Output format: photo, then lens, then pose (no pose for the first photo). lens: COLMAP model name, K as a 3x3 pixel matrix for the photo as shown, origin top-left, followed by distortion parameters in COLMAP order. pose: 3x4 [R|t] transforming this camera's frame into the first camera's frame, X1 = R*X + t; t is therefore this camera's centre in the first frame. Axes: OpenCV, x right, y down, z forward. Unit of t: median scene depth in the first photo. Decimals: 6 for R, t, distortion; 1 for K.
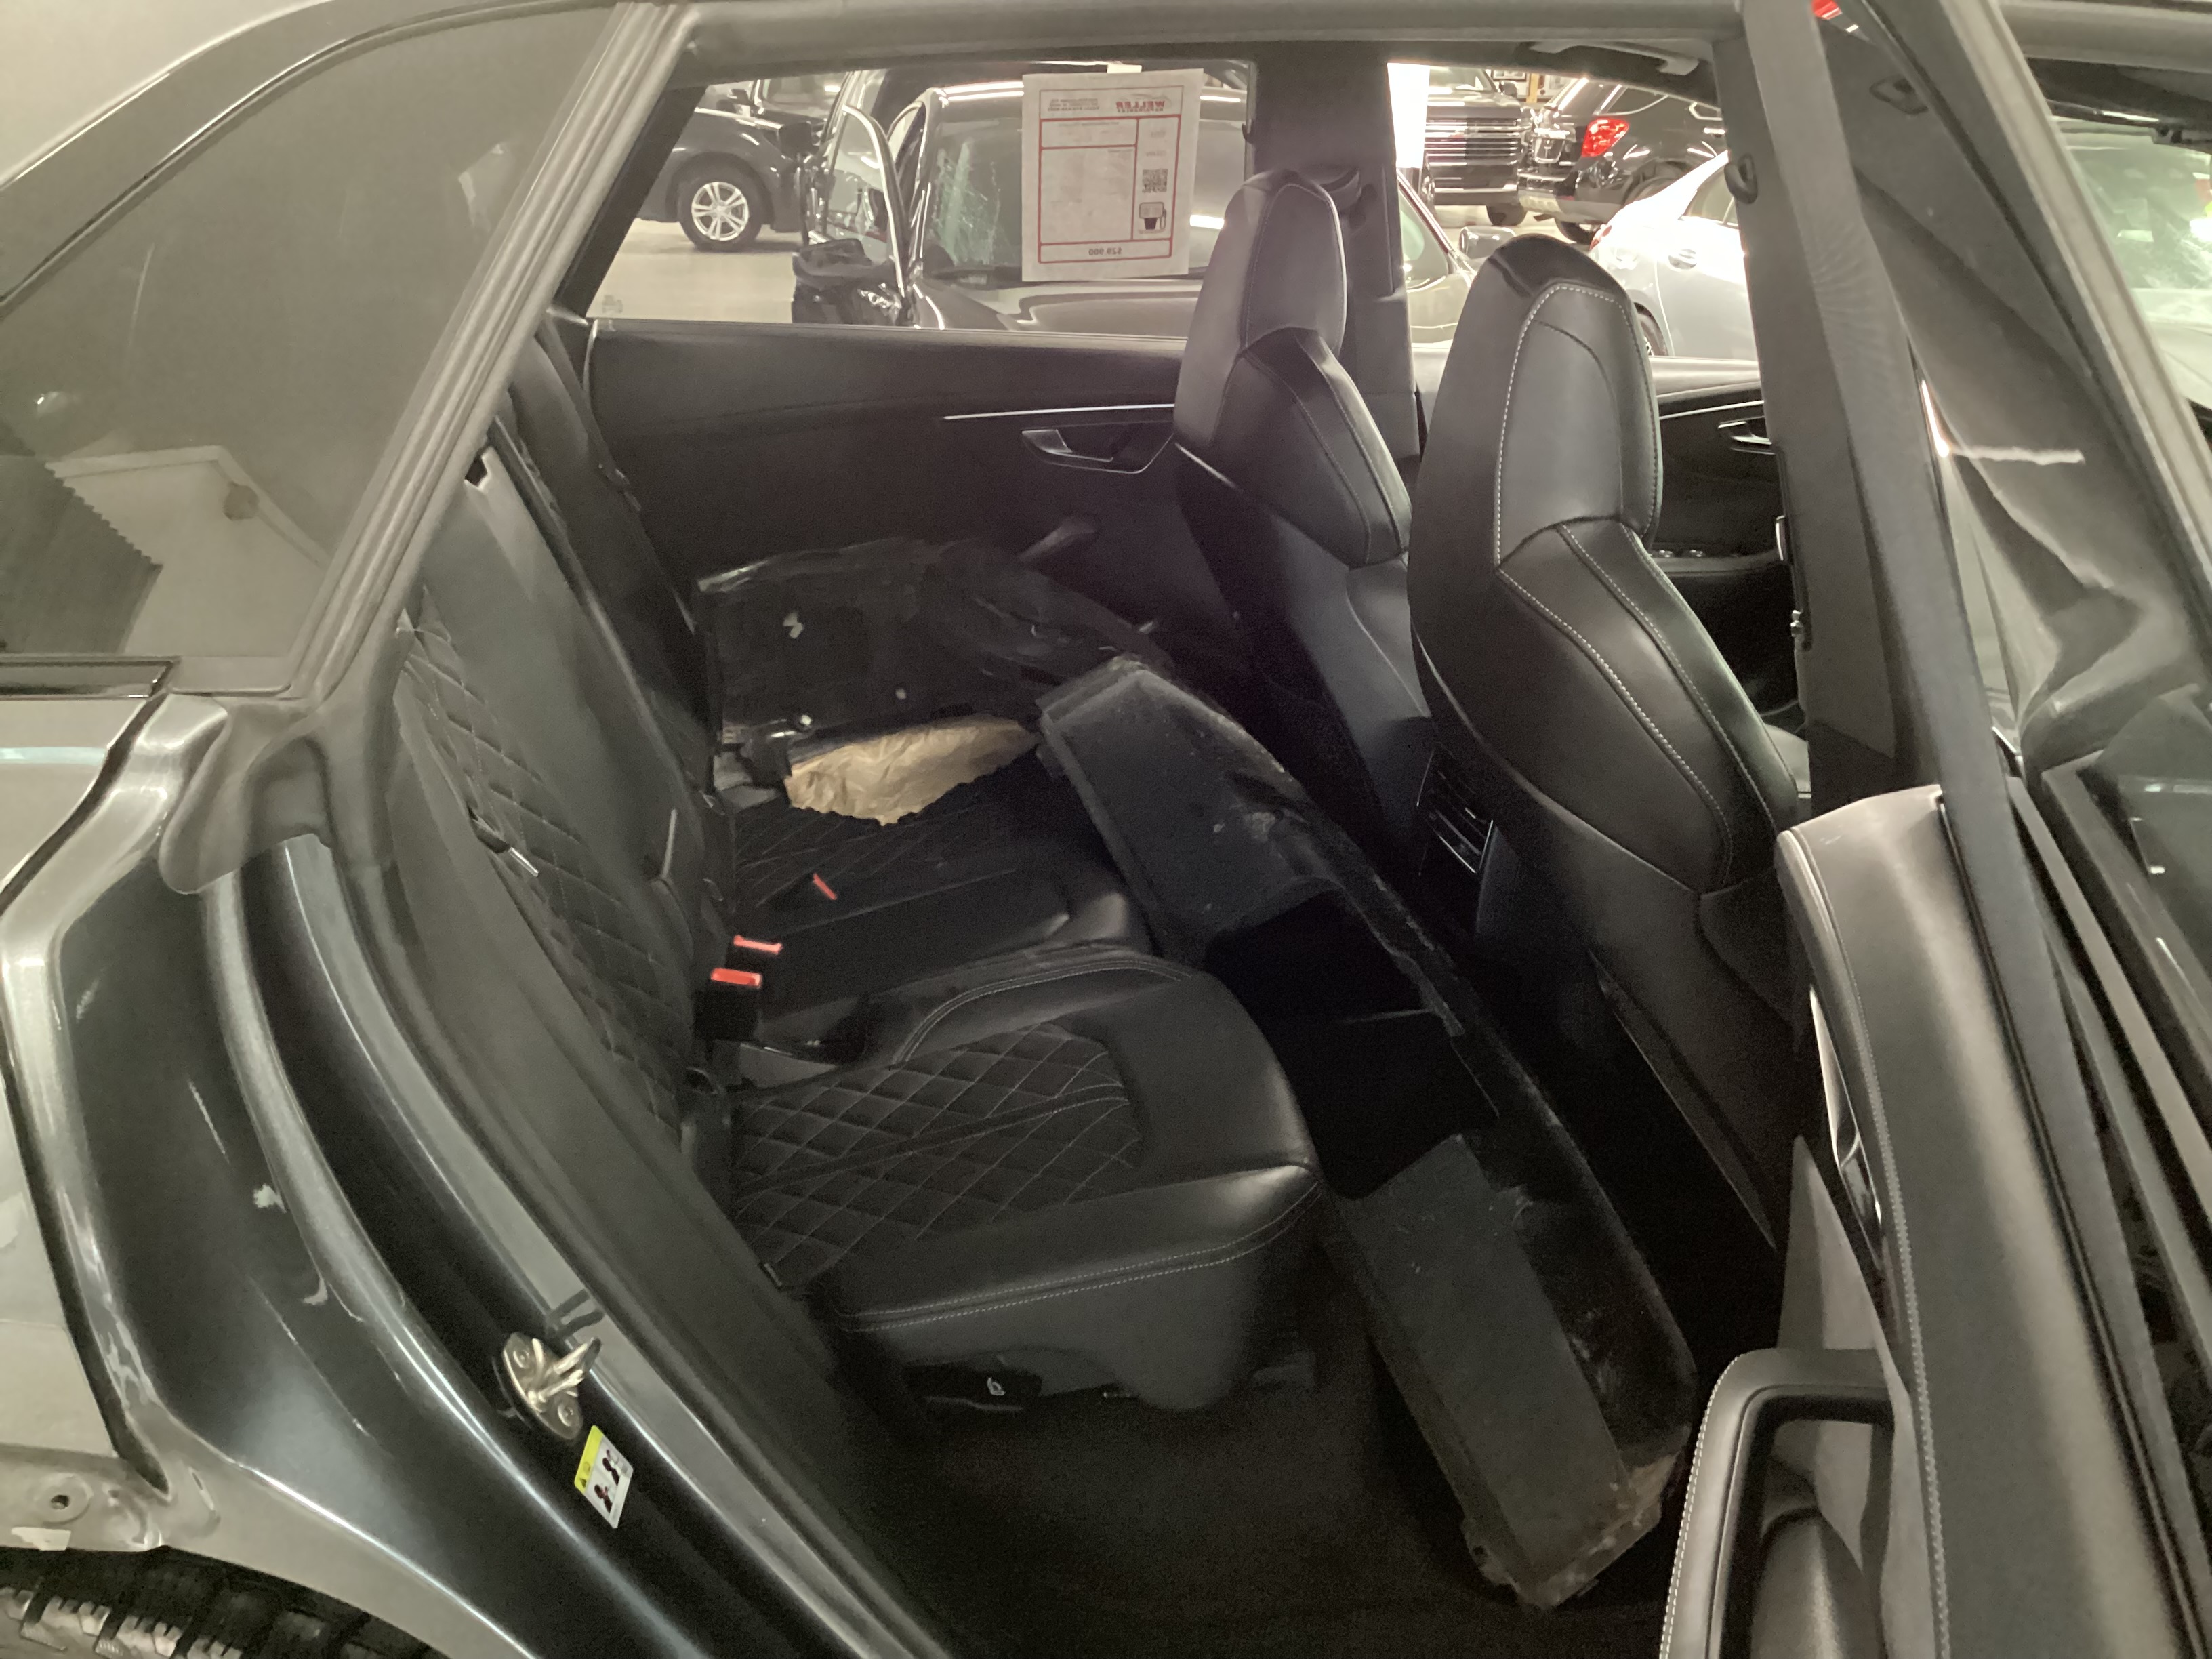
lens RADIAL K [[1833.3, 0, 1106.0], [0, 1833.3, 829.5], [0, 0, 1]] dist [0.006594, -0.081918]
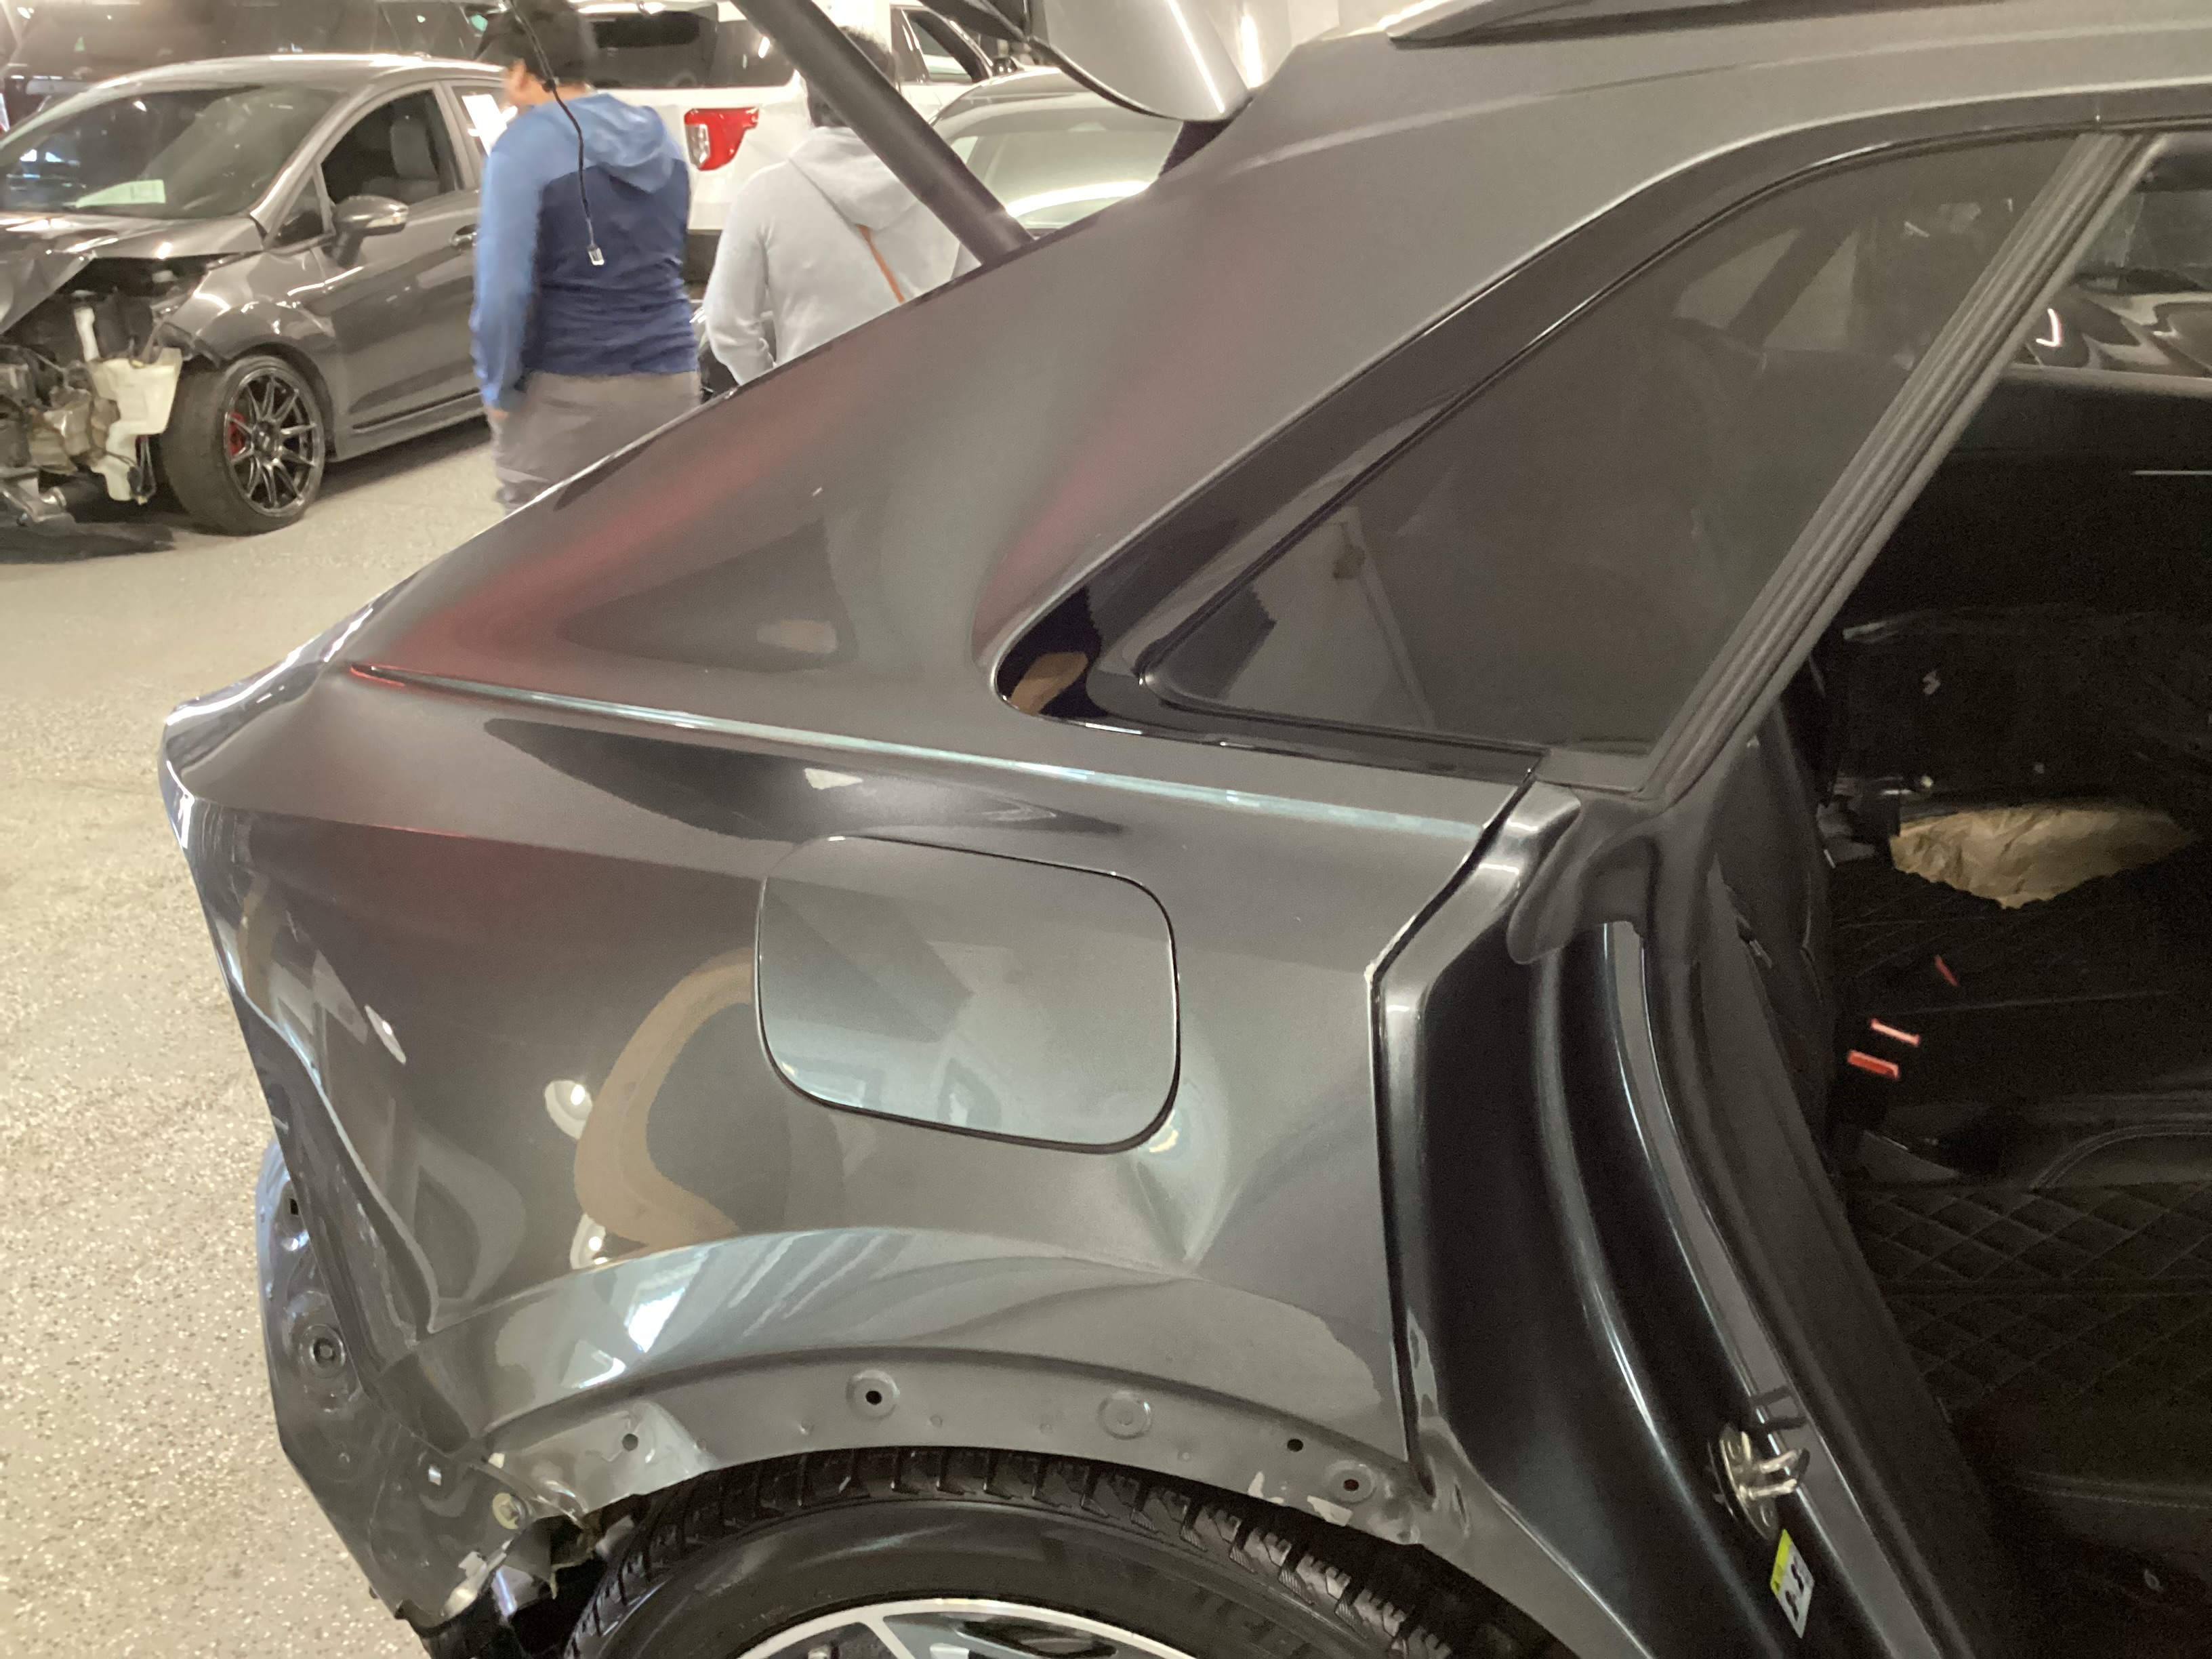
lens RADIAL K [[1833.3, 0, 1106.0], [0, 1833.3, 829.5], [0, 0, 1]] dist [0.006594, -0.081918]
pose [[0.879252, 0.153467, -0.450958, -0.141940], [-0.140541, 0.988116, 0.062250, -0.045991], [0.455152, 0.008645, 0.890372, -0.052451]]
